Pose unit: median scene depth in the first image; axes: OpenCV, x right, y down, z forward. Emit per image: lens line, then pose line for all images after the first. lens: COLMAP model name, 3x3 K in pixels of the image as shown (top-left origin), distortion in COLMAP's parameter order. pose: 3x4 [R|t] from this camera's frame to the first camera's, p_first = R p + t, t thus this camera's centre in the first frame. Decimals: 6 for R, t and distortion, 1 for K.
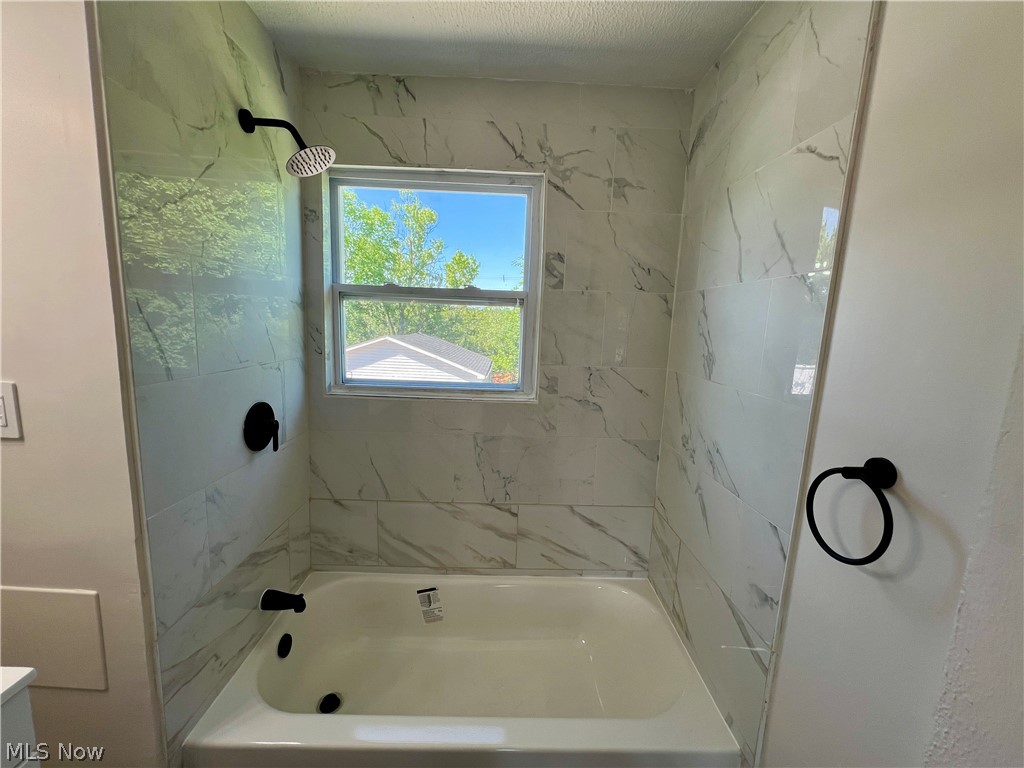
lens RADIAL K [[407.7, 0, 511.0], [0, 407.7, 385.2], [0, 0, 1]] dist [-0.000601, -0.000171]
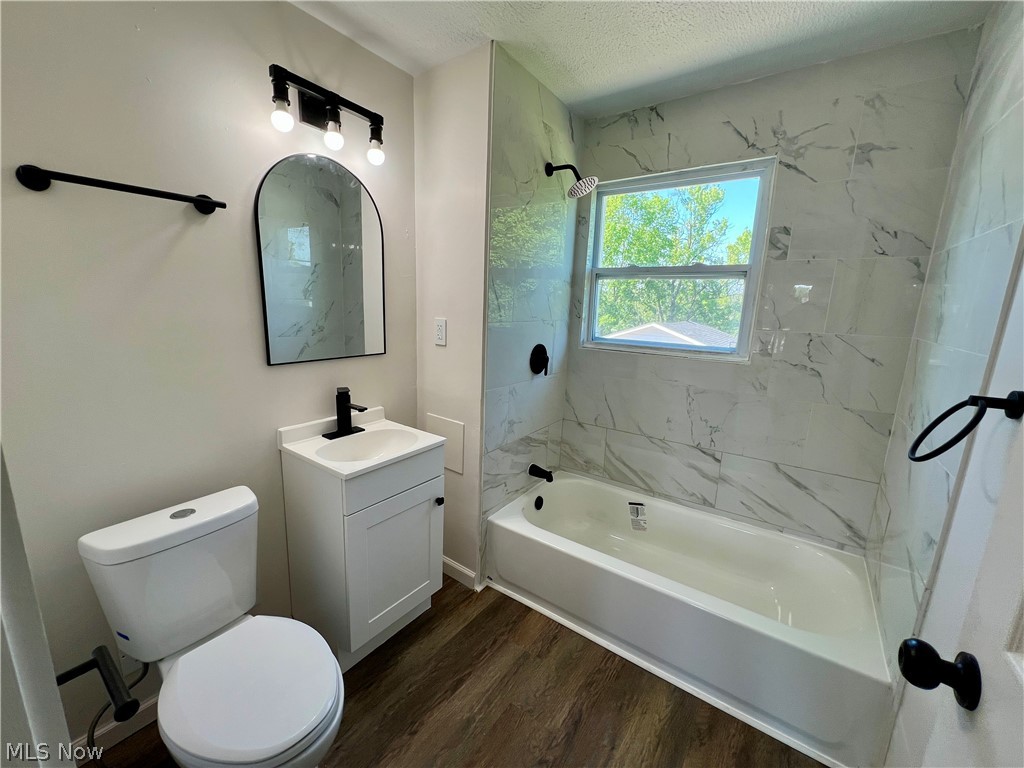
lens RADIAL K [[407.7, 0, 511.9], [0, 407.7, 384.9], [0, 0, 1]] dist [-0.000601, -0.000171]
pose [[0.805364, 0.105804, -0.583262, 0.200490], [-0.091262, 0.994342, 0.054361, 0.100436], [0.585714, 0.009450, 0.810463, -0.295514]]
